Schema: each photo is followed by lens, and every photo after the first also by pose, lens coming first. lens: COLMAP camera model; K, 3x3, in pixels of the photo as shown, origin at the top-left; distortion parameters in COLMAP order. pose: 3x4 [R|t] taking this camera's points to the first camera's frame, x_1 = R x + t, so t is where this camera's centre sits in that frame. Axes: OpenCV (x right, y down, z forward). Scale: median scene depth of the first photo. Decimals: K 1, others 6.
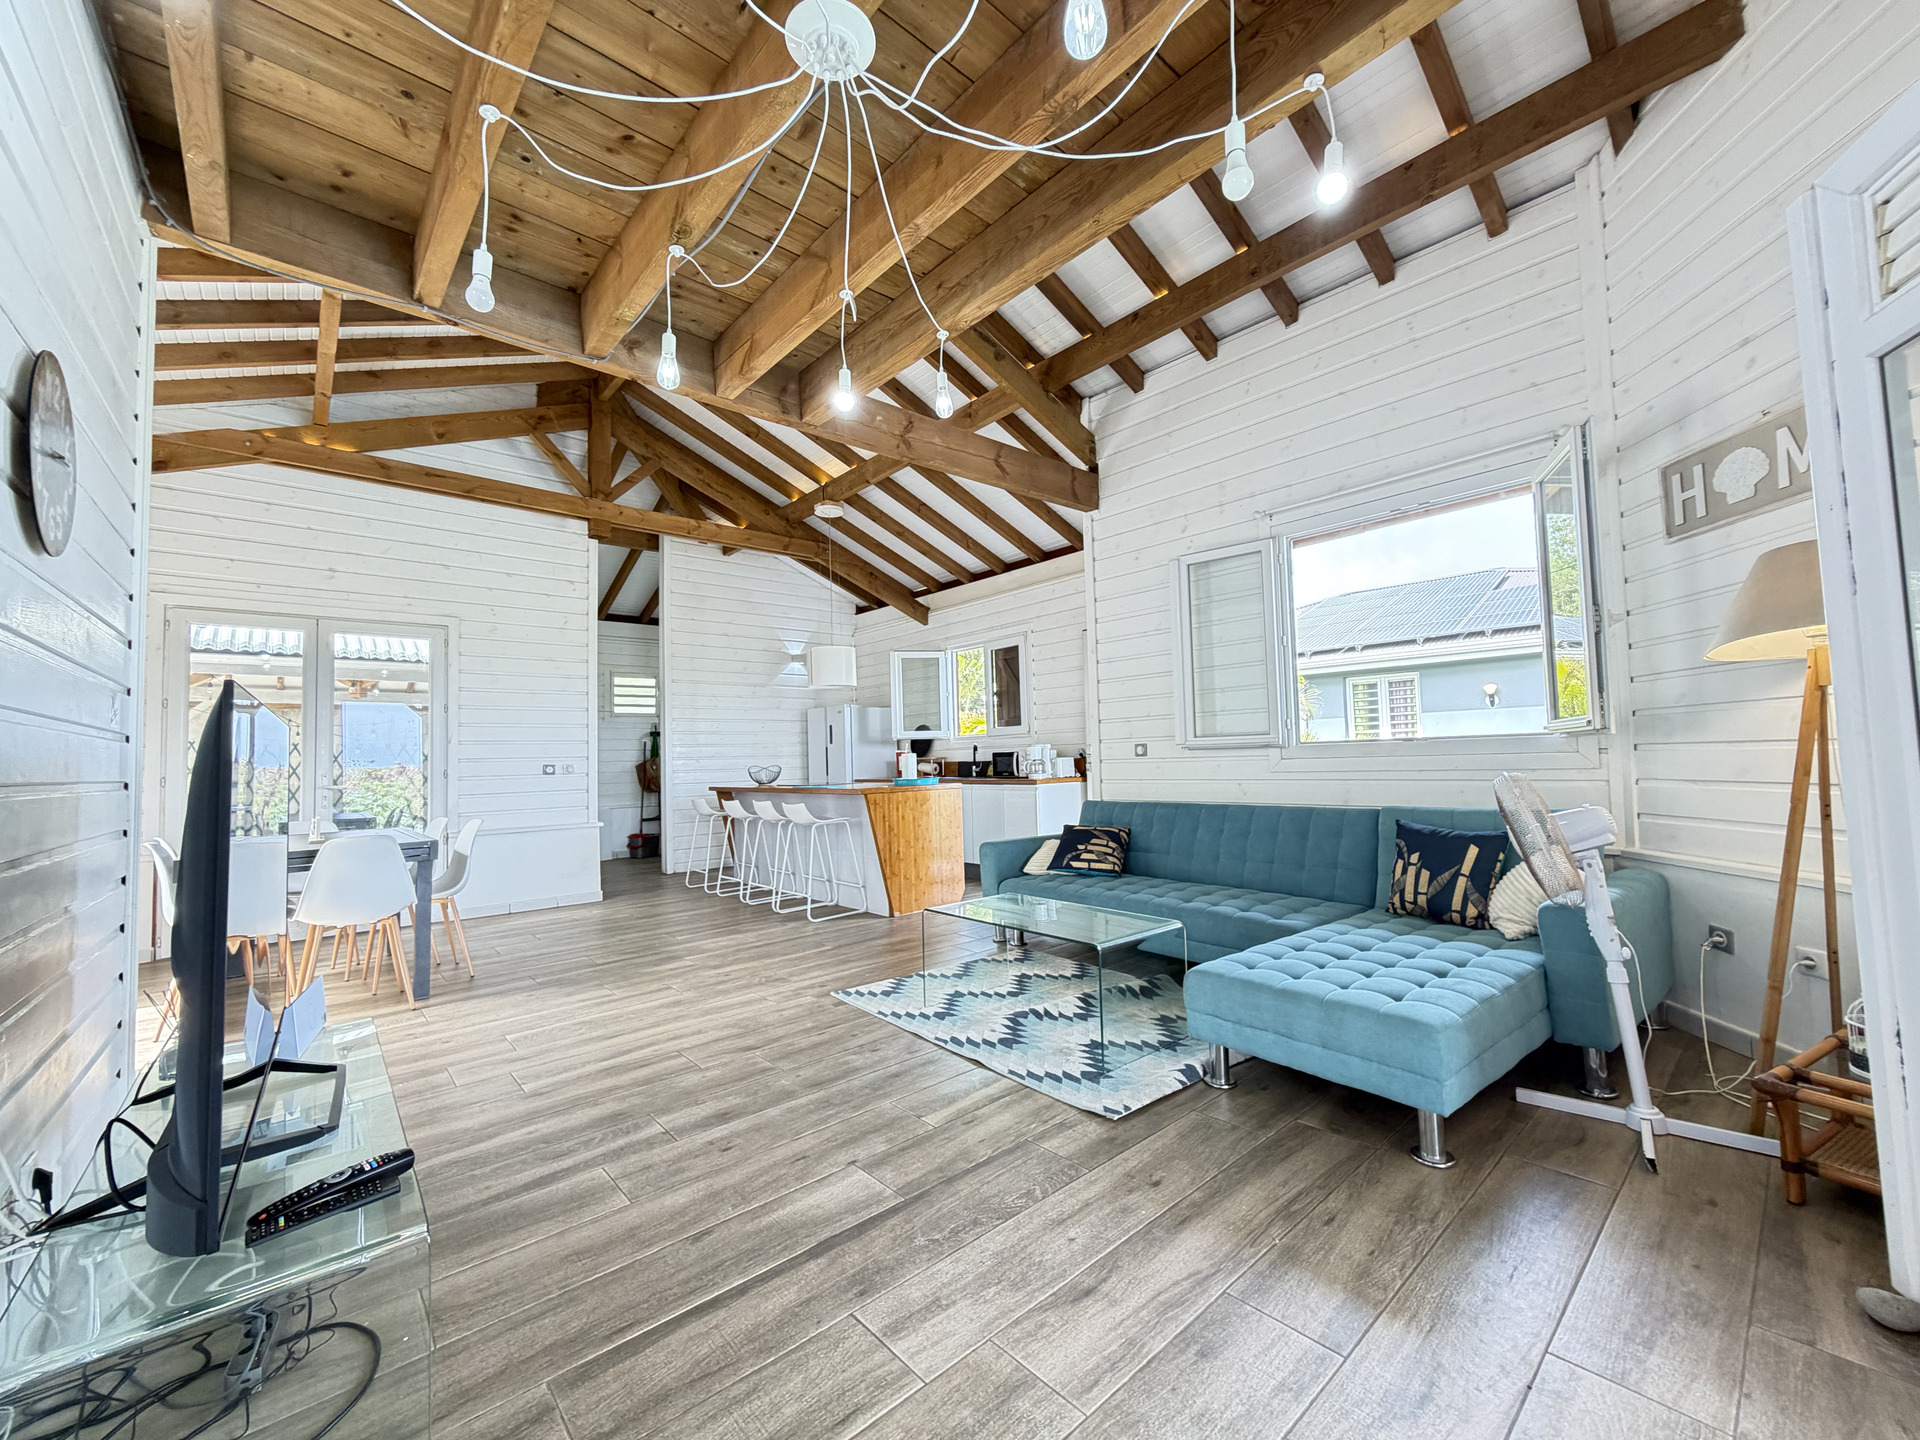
lens RADIAL K [[768.1, 0, 972.6], [0, 768.1, 721.8], [0, 0, 1]] dist [0.000152, -0.000268]
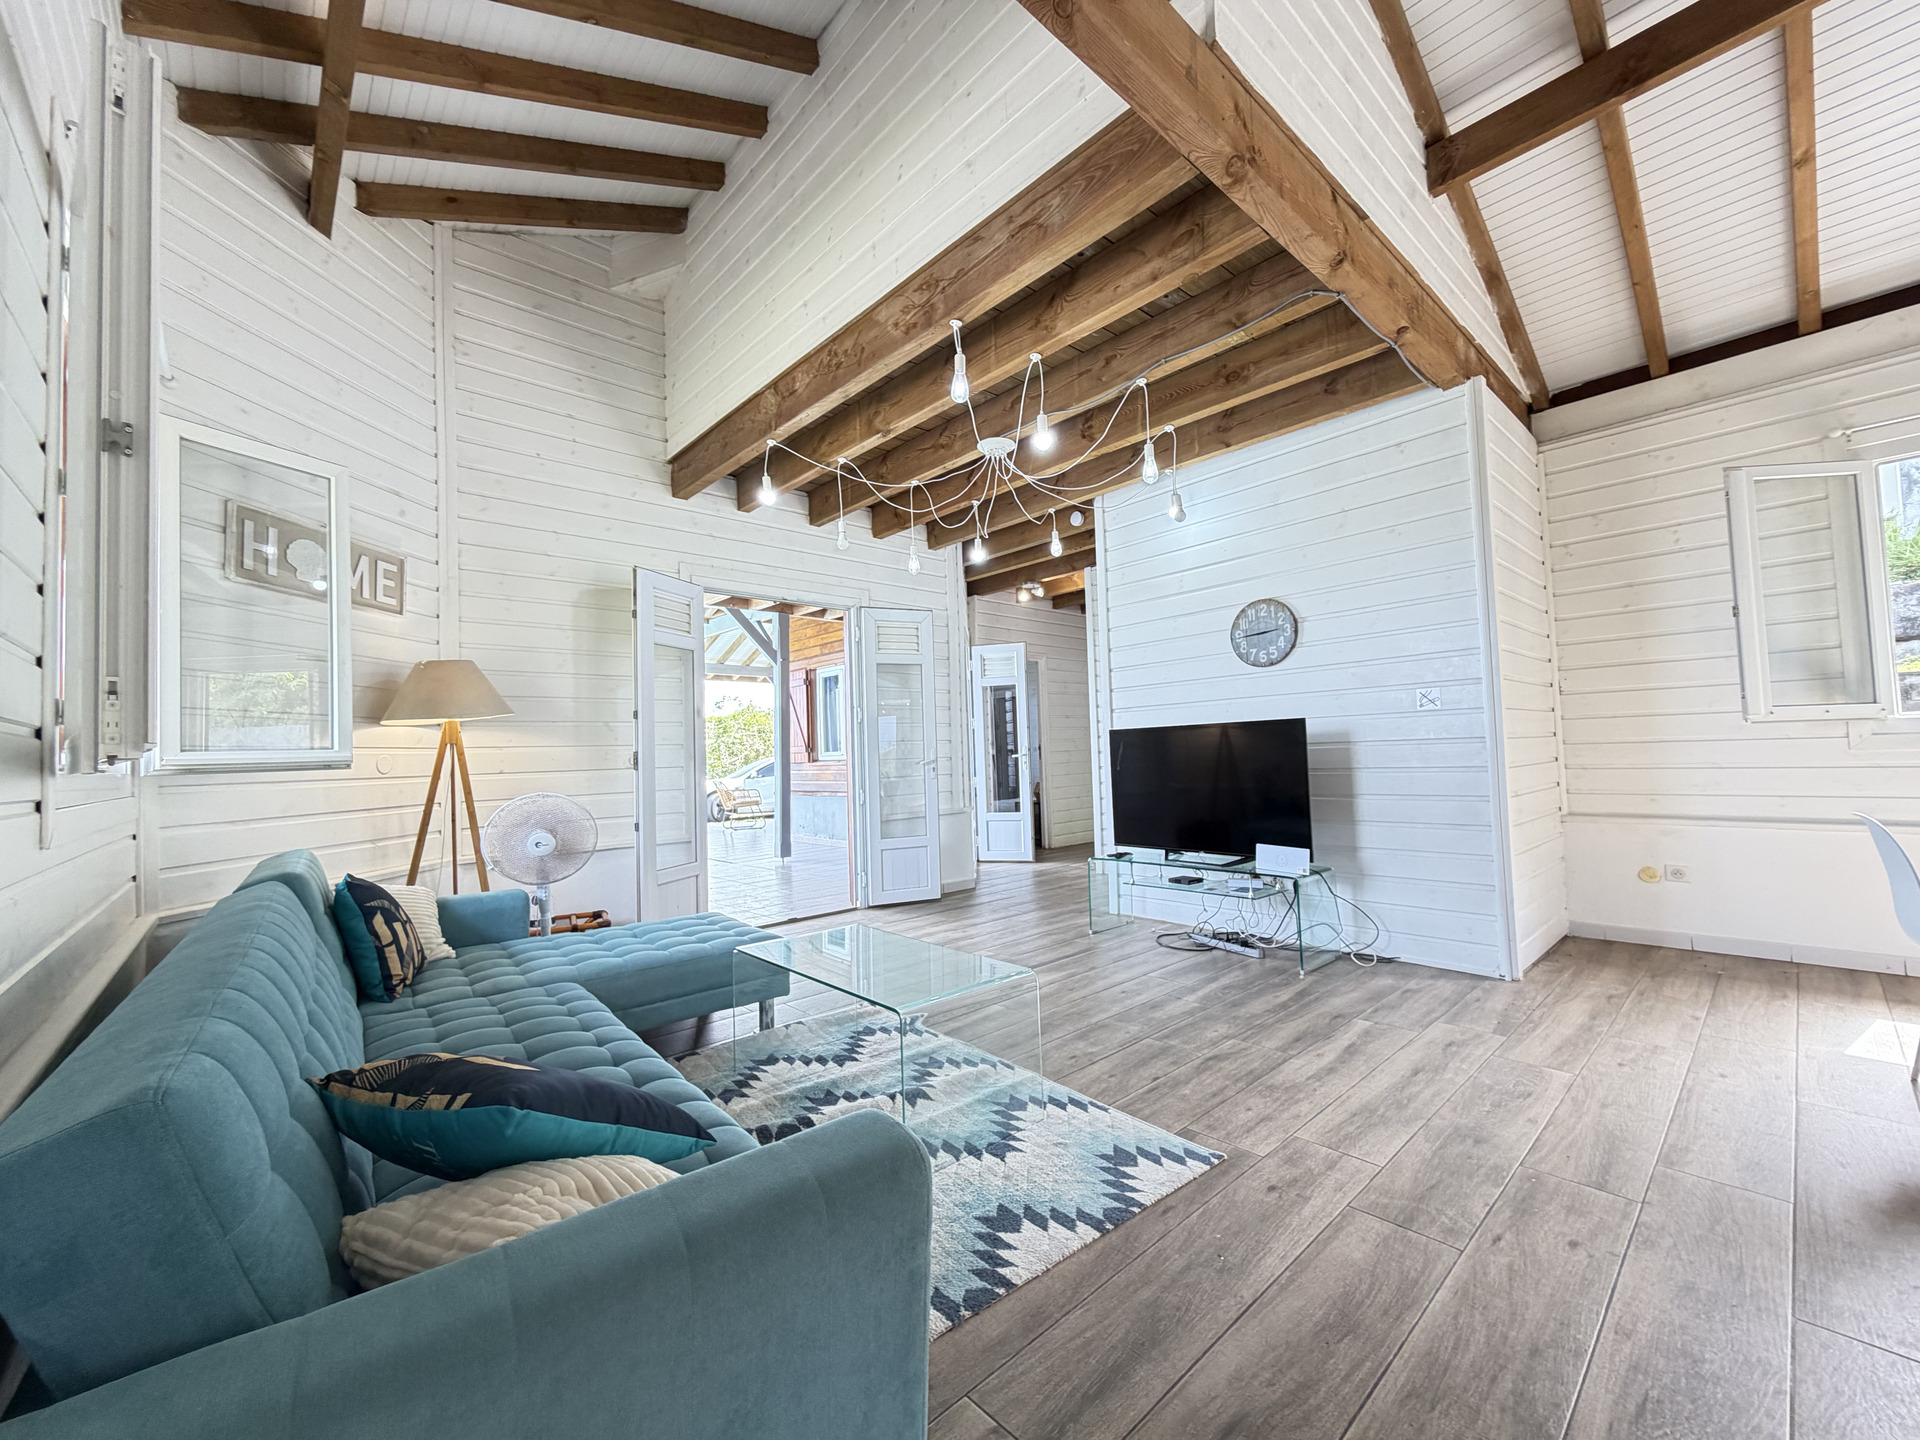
lens RADIAL K [[768.1, 0, 964.3], [0, 768.1, 716.0], [0, 0, 1]] dist [0.000152, -0.000268]
pose [[-0.997900, 0.064037, -0.009779, -0.005910], [0.064687, 0.993109, -0.097727, 0.055701], [0.003453, -0.098154, -0.995165, 1.189428]]
